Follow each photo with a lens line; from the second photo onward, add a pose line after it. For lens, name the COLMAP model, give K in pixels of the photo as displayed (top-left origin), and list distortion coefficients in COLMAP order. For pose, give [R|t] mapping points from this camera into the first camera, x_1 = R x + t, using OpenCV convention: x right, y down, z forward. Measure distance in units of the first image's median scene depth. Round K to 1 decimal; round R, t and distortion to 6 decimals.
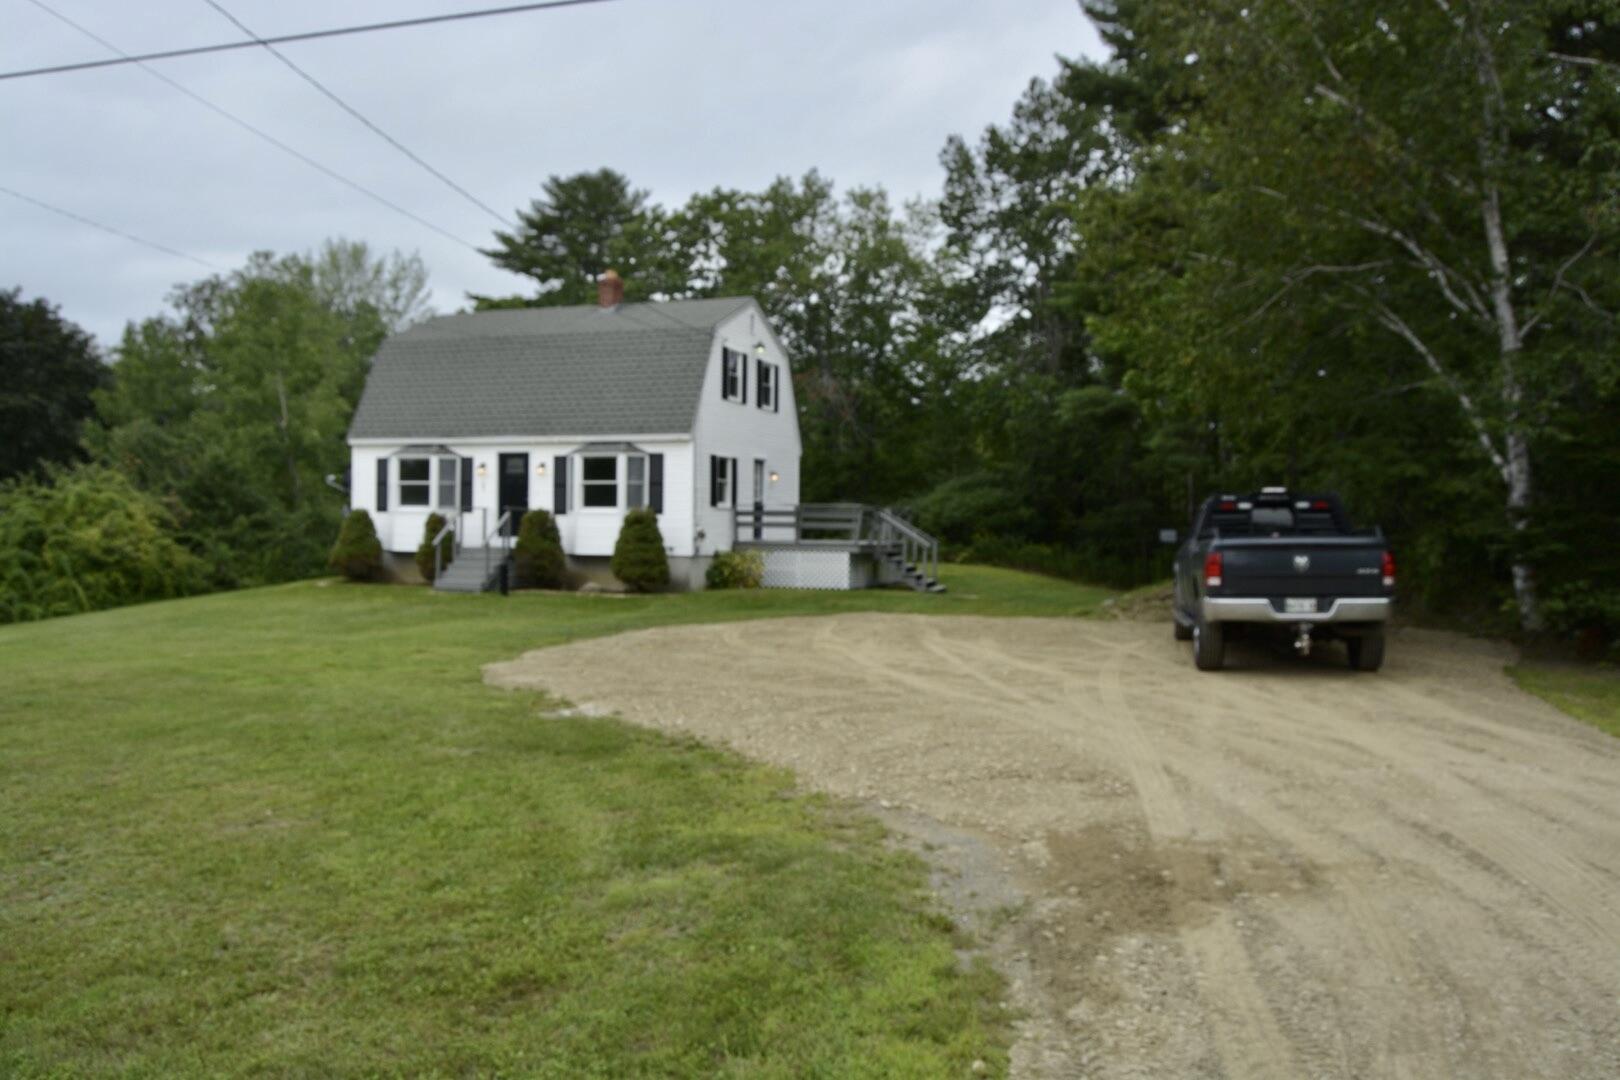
lens RADIAL K [[1261.4, 0, 810.0], [0, 1261.4, 540.0], [0, 0, 1]] dist [-0.073379, 0.002882]
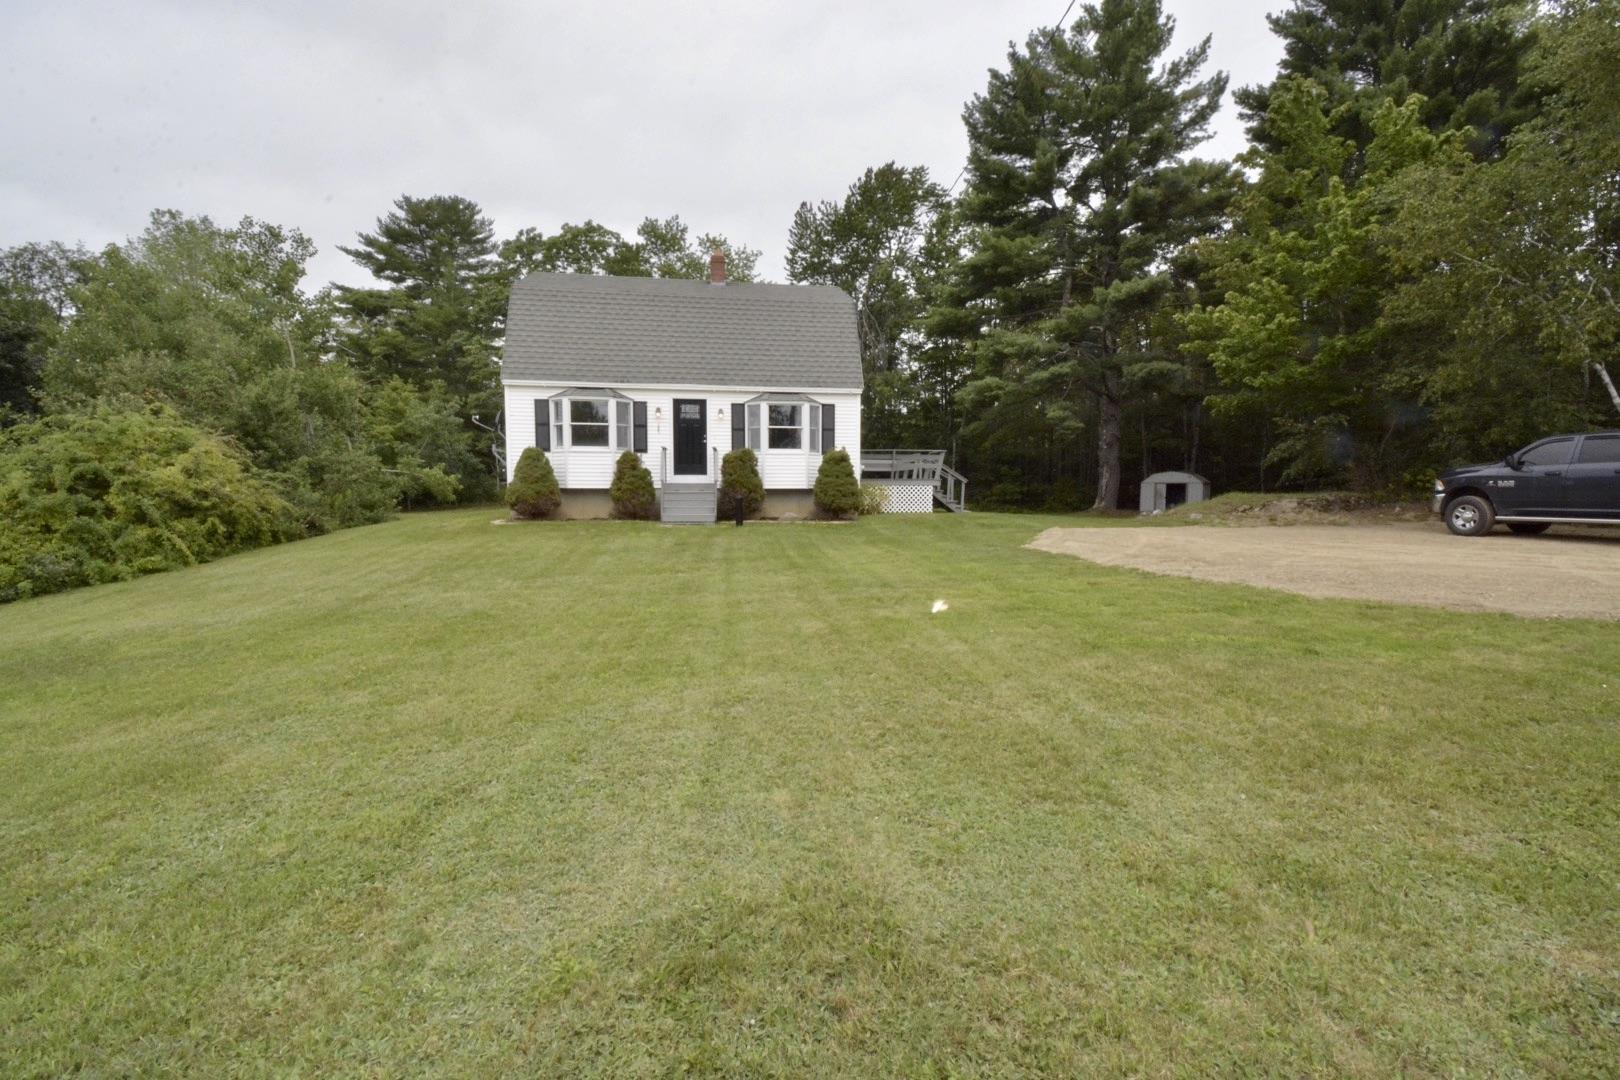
lens RADIAL K [[727.2, 0, 837.3], [0, 727.2, 535.8], [0, 0, 1]] dist [-0.000684, -0.017664]
pose [[0.882394, -0.041020, 0.468719, -0.407760], [0.012470, 0.997881, 0.063853, 0.011619], [-0.470345, -0.050499, 0.881037, 0.345834]]
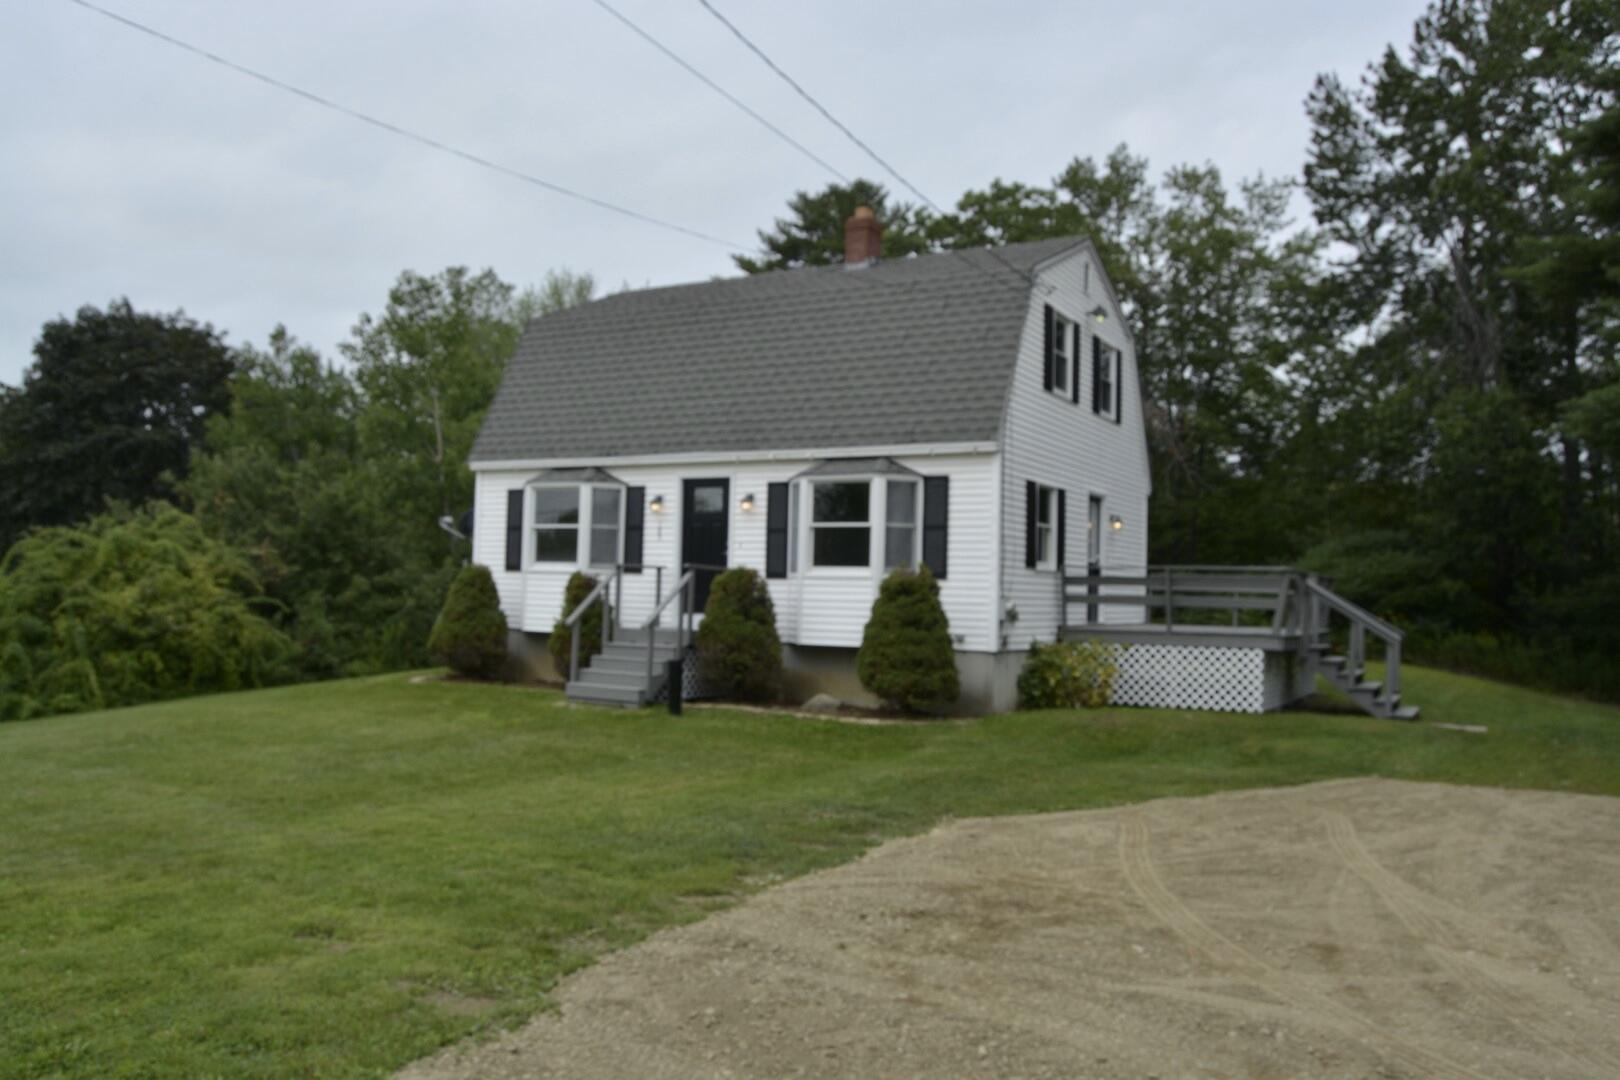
lens RADIAL K [[1261.4, 0, 810.0], [0, 1261.4, 540.0], [0, 0, 1]] dist [-0.073379, 0.002882]
pose [[0.980076, 0.006002, -0.198531, -0.057612], [-0.017511, 0.998262, -0.056265, -0.004238], [0.197848, 0.058620, 0.978478, 0.379463]]
